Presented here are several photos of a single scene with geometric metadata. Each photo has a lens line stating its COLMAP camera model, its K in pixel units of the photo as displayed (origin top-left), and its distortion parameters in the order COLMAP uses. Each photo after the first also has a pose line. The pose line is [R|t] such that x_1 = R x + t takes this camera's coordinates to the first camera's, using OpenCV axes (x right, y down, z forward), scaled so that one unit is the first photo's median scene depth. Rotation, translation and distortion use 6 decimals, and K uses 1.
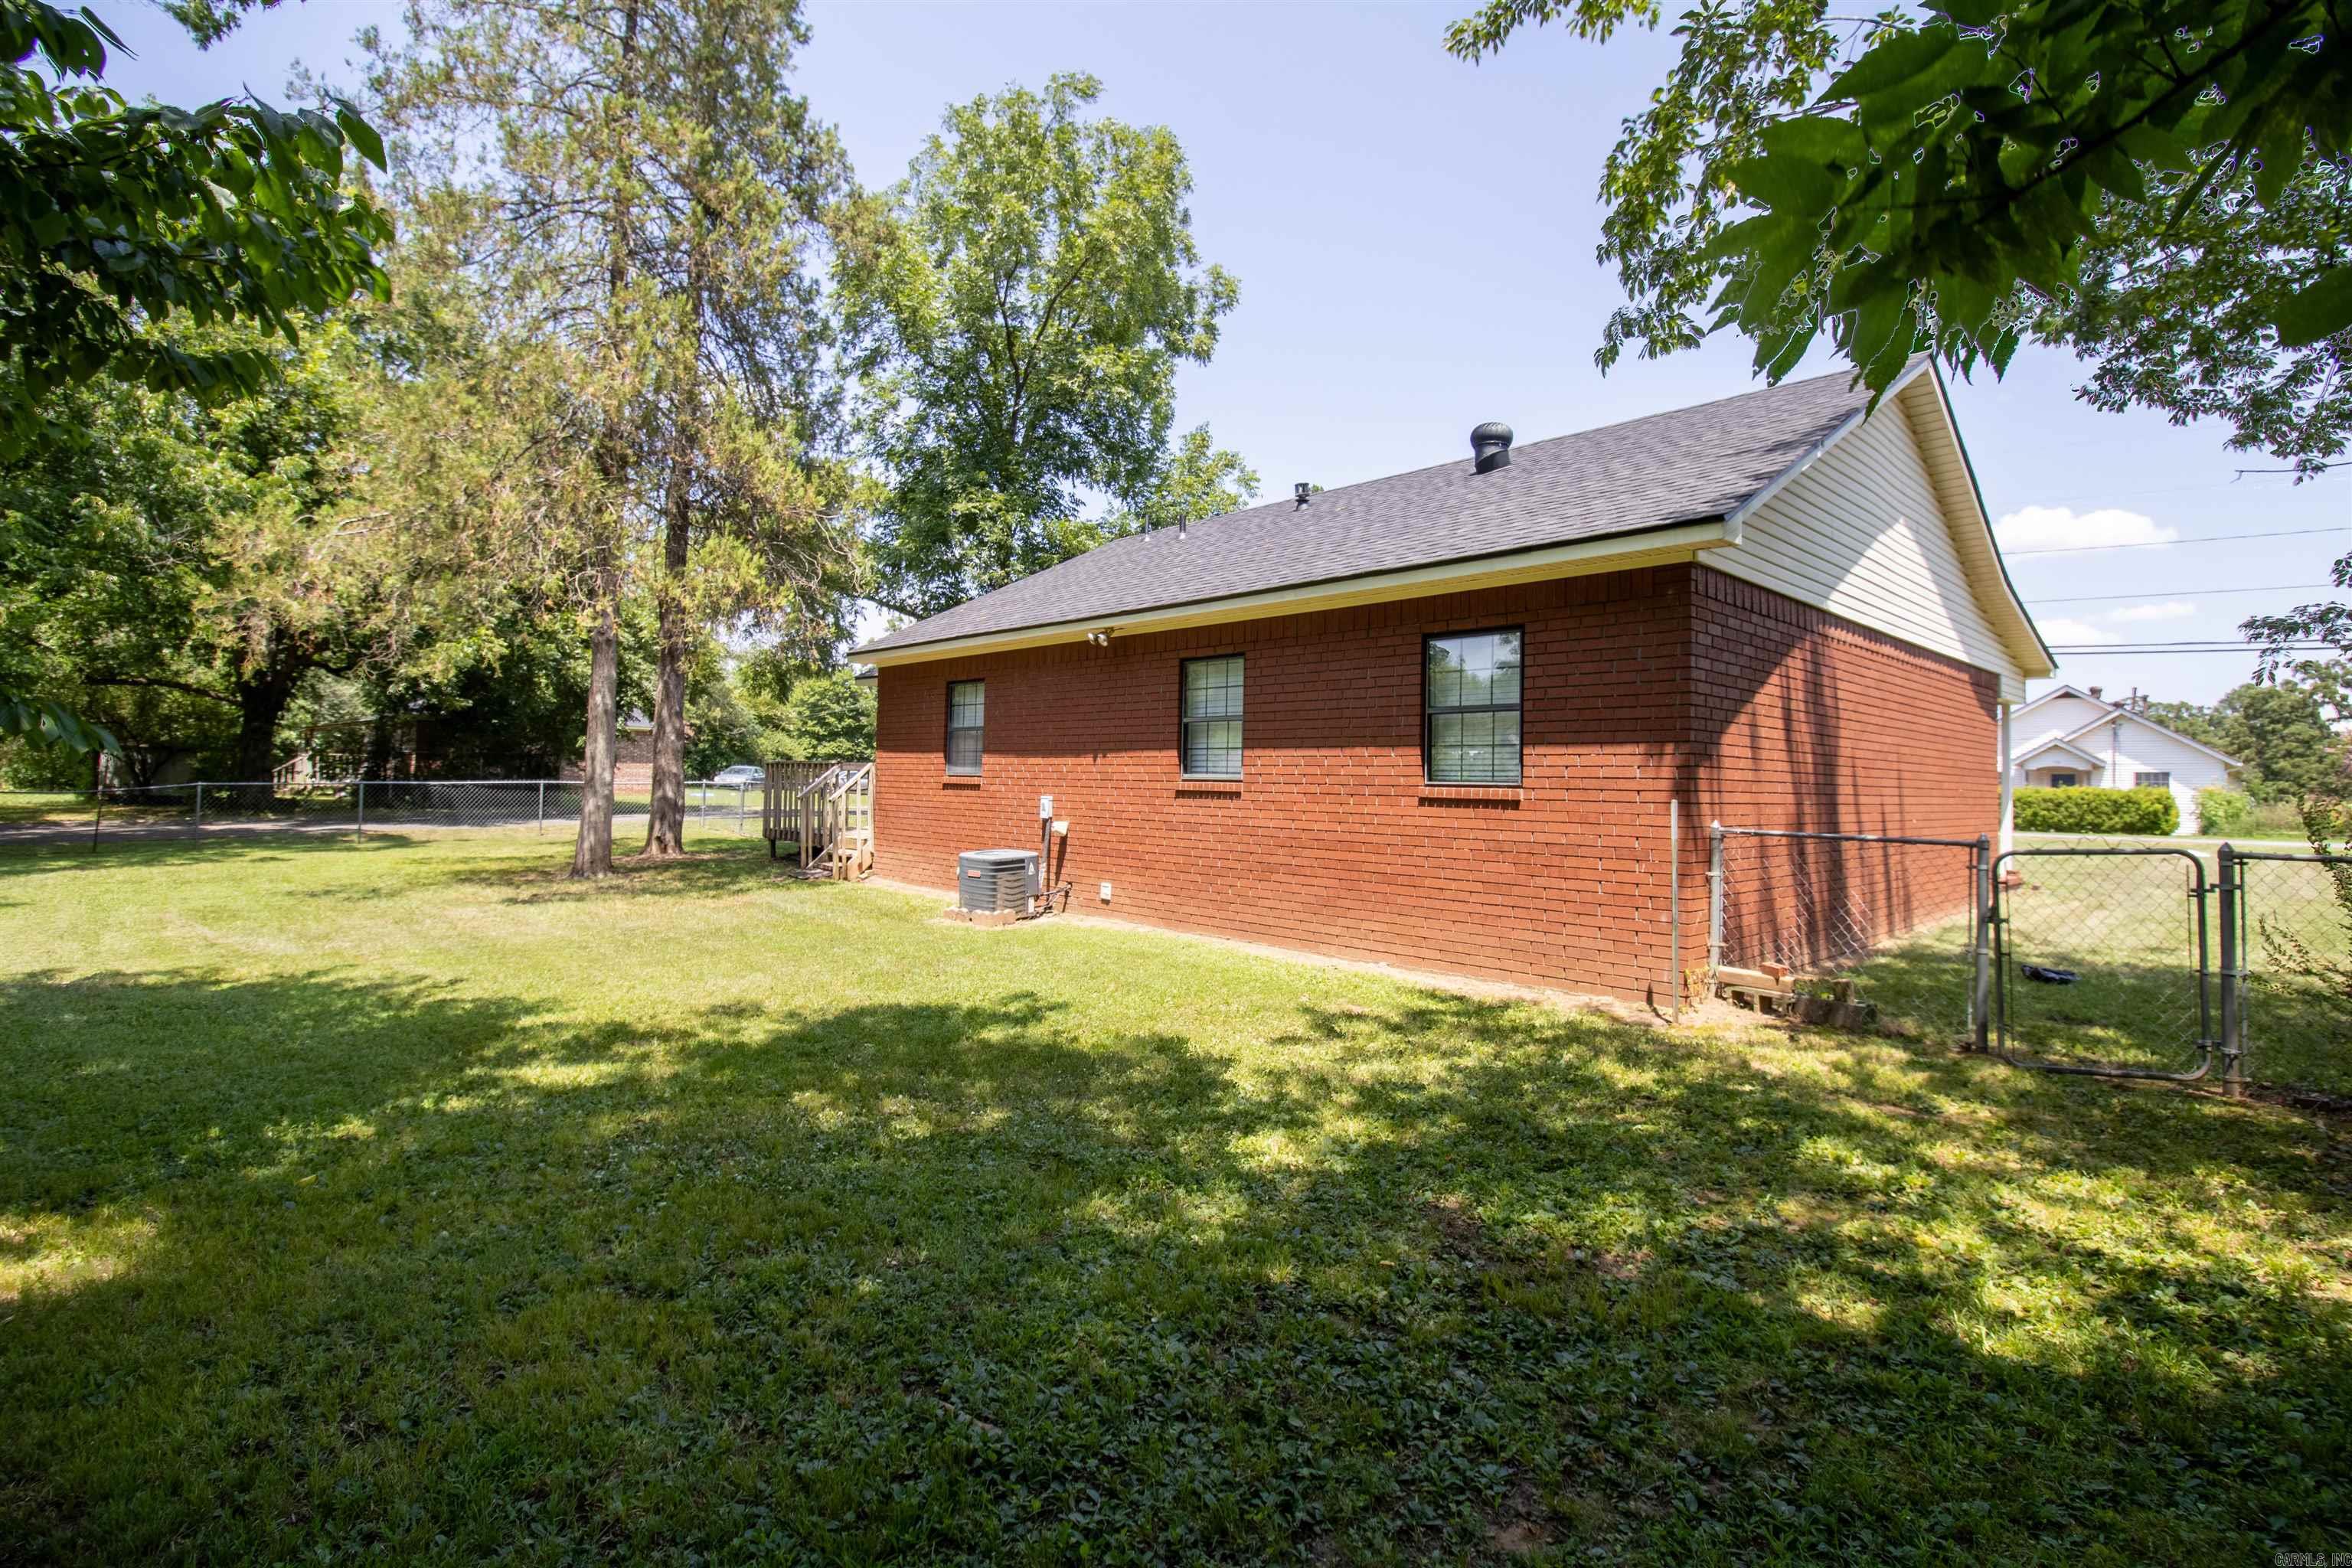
lens RADIAL K [[1091.9, 0, 1196.0], [0, 1091.9, 759.6], [0, 0, 1]] dist [0.003100, -0.015674]
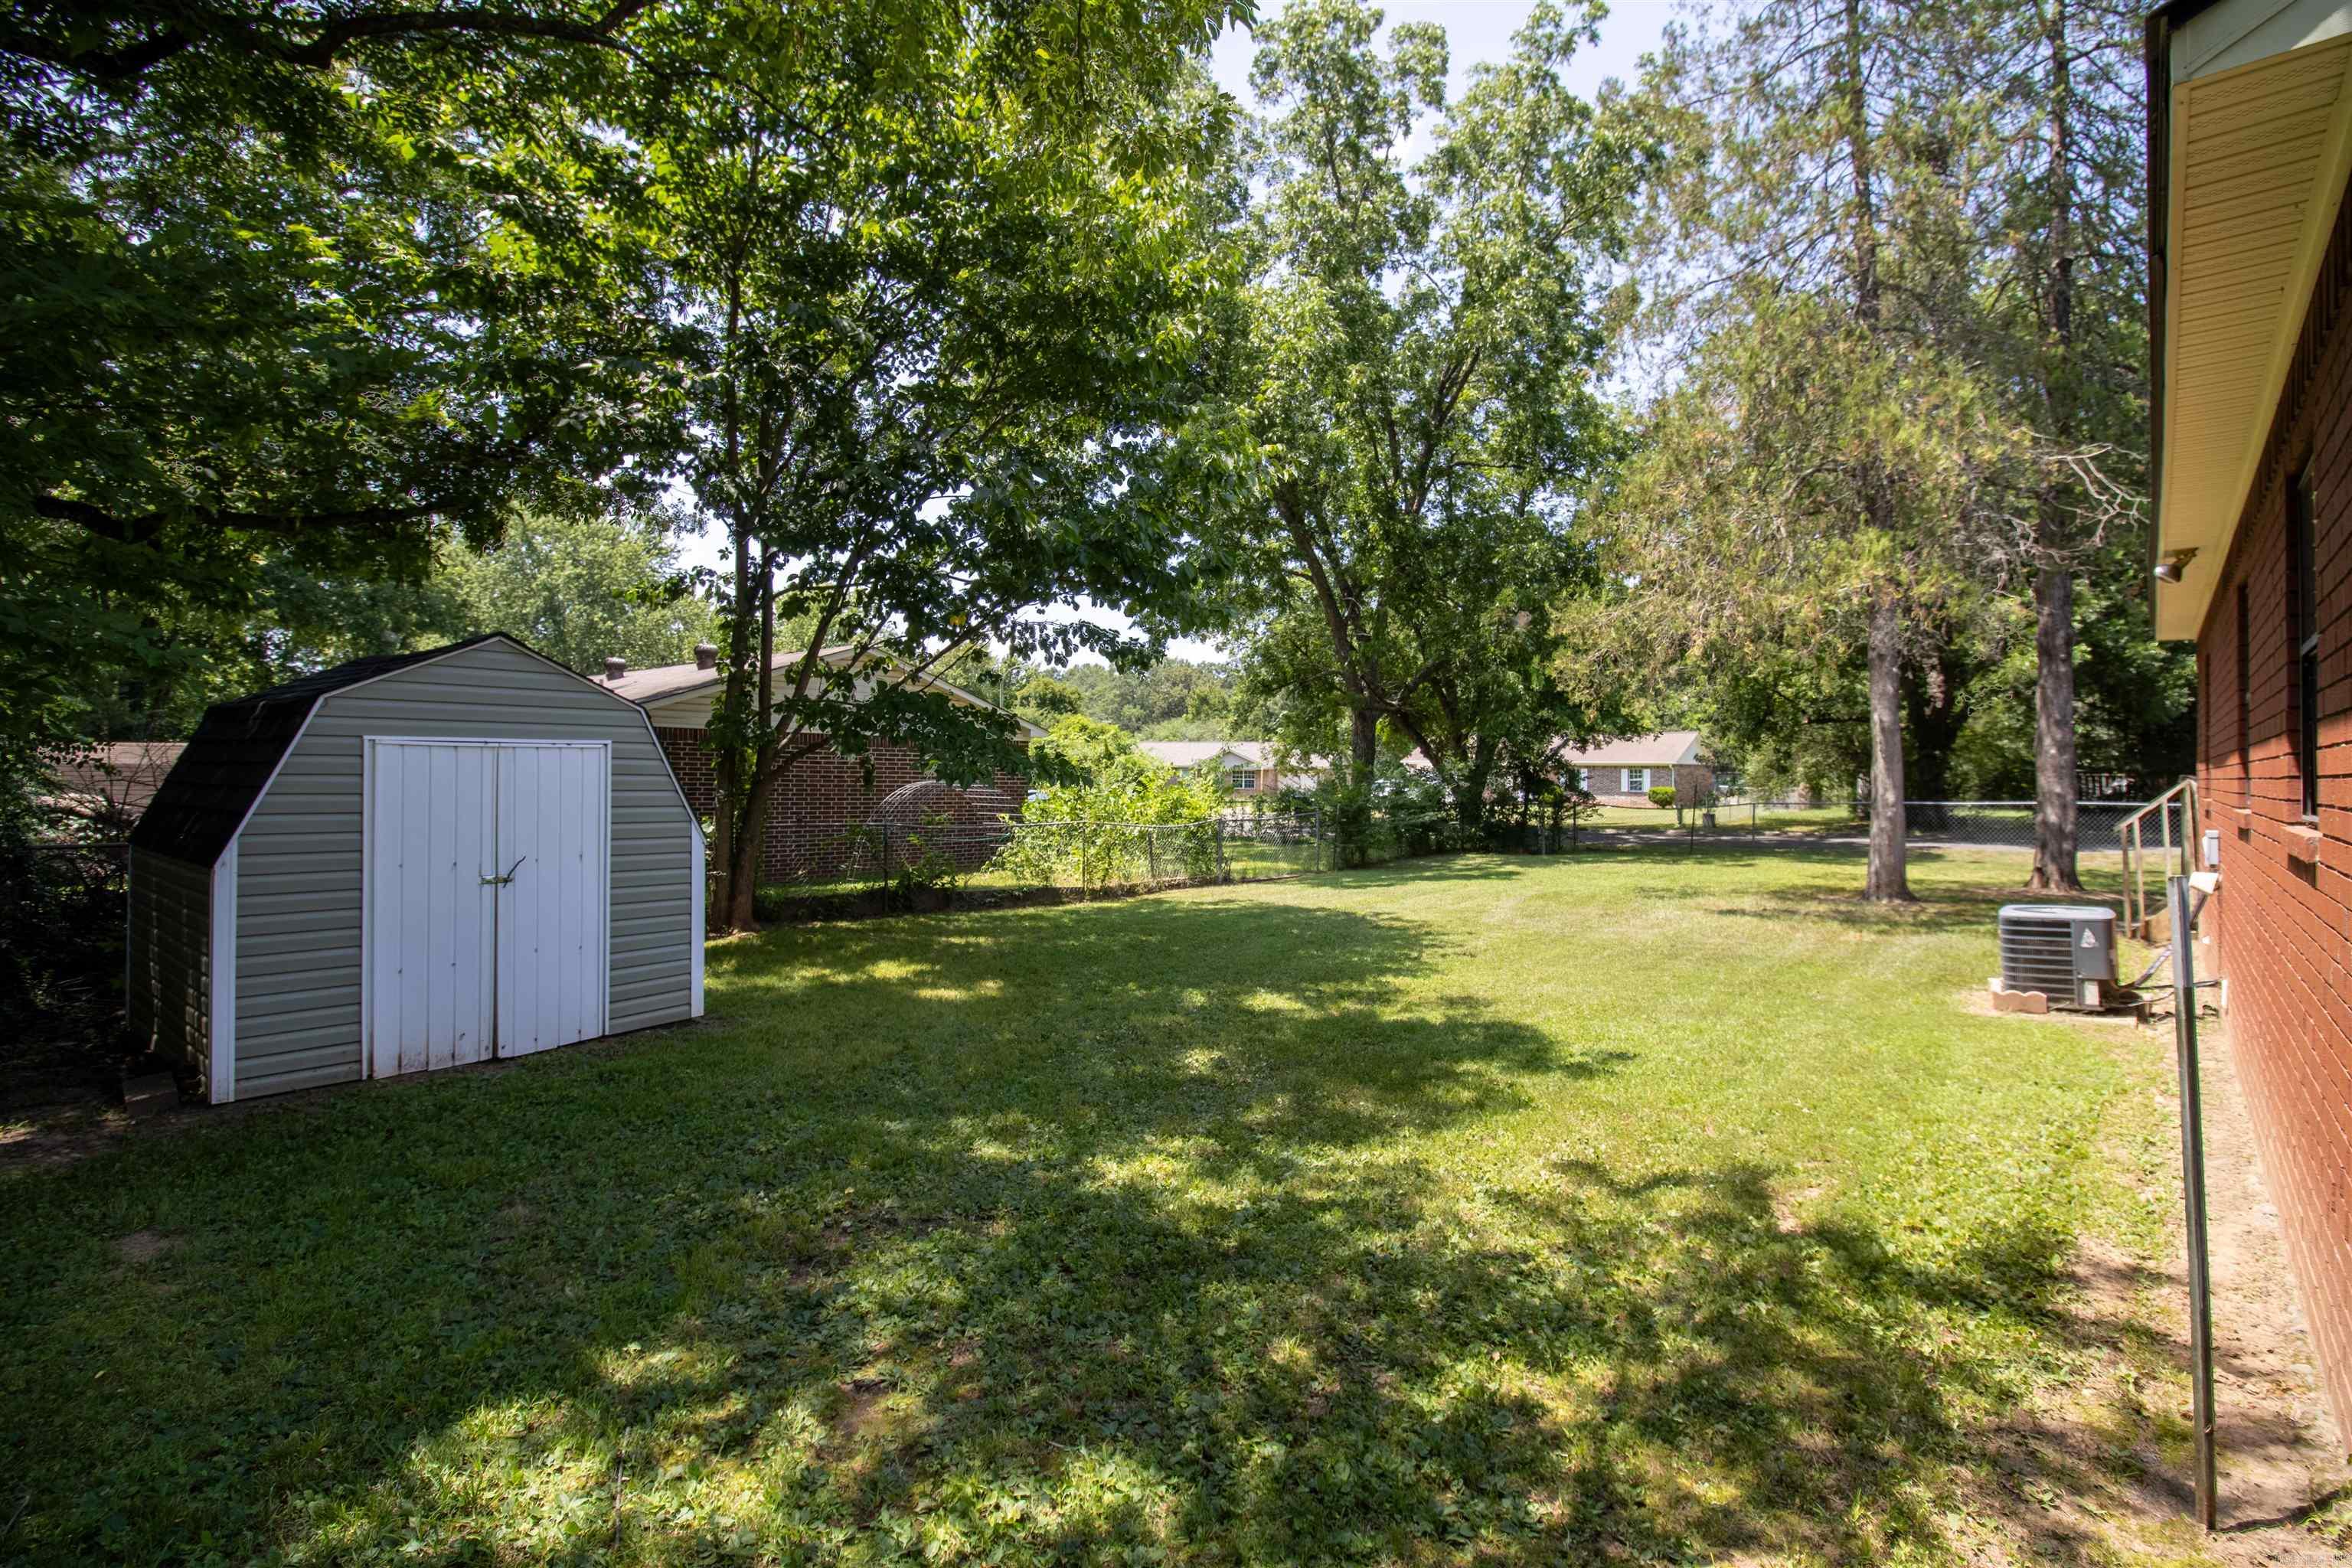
lens RADIAL K [[1091.9, 0, 1196.0], [0, 1091.9, 759.6], [0, 0, 1]] dist [0.003100, -0.015674]
pose [[0.098142, -0.026915, -0.994808, 1.347528], [0.007833, 0.999624, -0.026273, 0.012975], [0.995142, -0.005214, 0.098316, 1.181223]]
